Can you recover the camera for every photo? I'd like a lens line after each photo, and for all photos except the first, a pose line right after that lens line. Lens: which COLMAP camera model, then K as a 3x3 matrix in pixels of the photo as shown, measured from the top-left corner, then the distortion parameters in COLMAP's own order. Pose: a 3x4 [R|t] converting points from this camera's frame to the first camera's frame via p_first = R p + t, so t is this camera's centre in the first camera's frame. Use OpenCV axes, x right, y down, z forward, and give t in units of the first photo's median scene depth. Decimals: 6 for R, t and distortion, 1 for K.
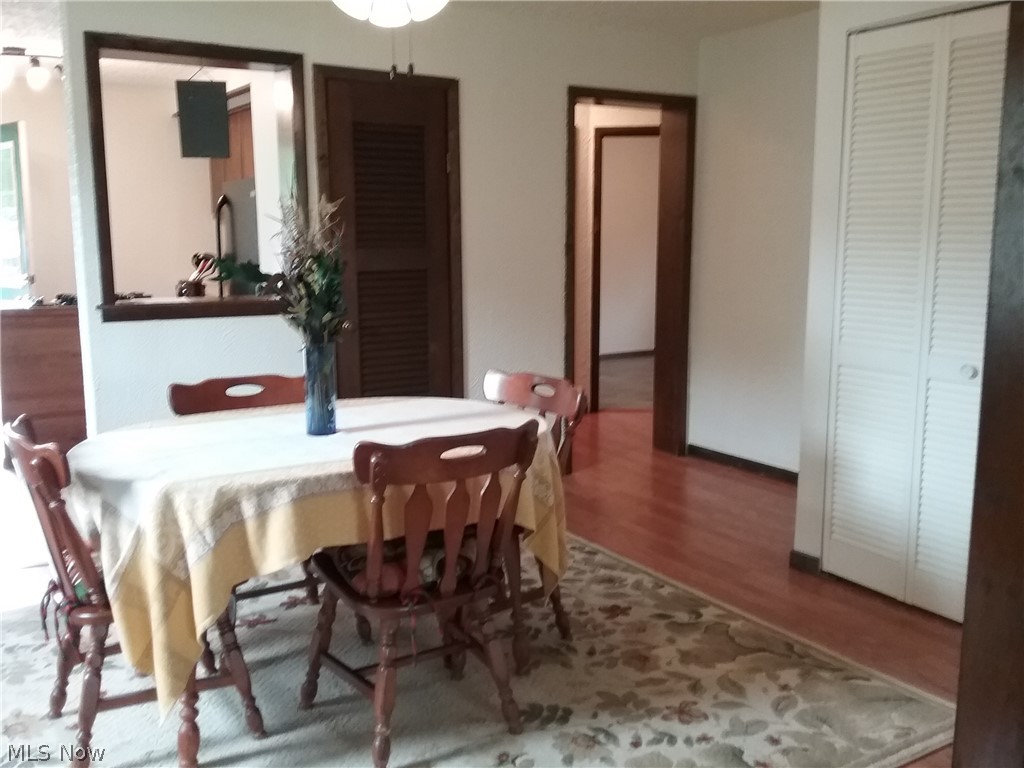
lens RADIAL K [[967.1, 0, 512.0], [0, 967.1, 384.0], [0, 0, 1]] dist [-0.002032, -0.001770]
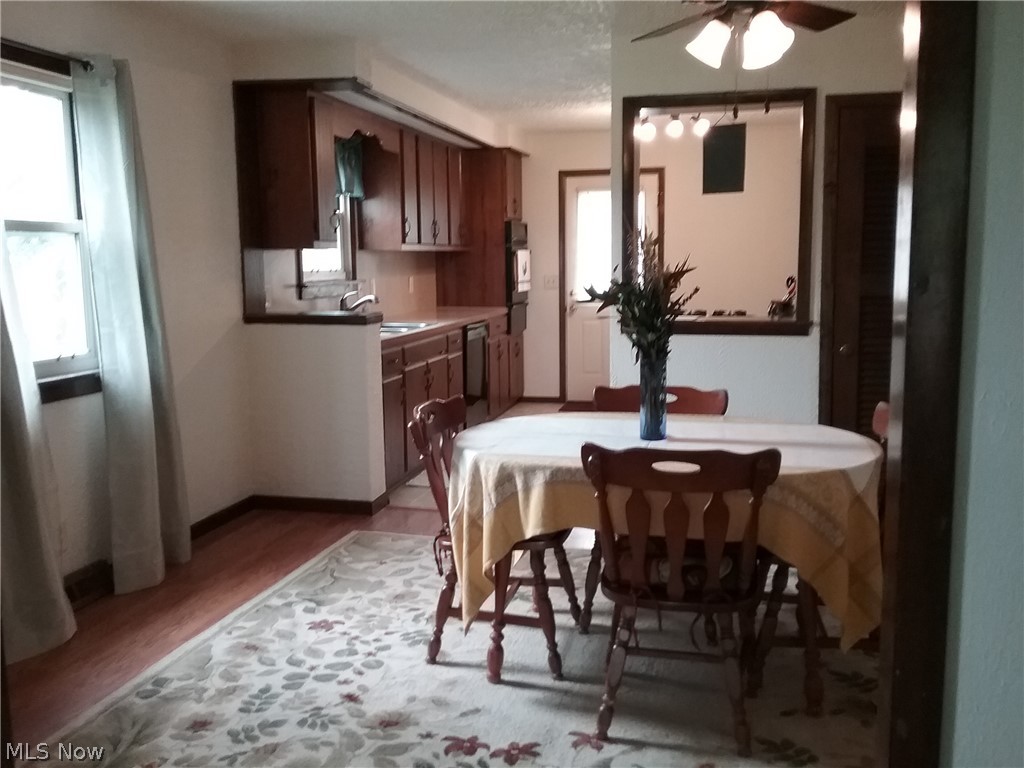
lens RADIAL K [[967.1, 0, 512.0], [0, 967.1, 384.0], [0, 0, 1]] dist [-0.002032, -0.001770]
pose [[-0.697362, -0.076726, 0.712600, -0.763581], [0.125383, 0.965861, 0.226696, -0.224173], [-0.705667, 0.247437, -0.663935, 1.521462]]
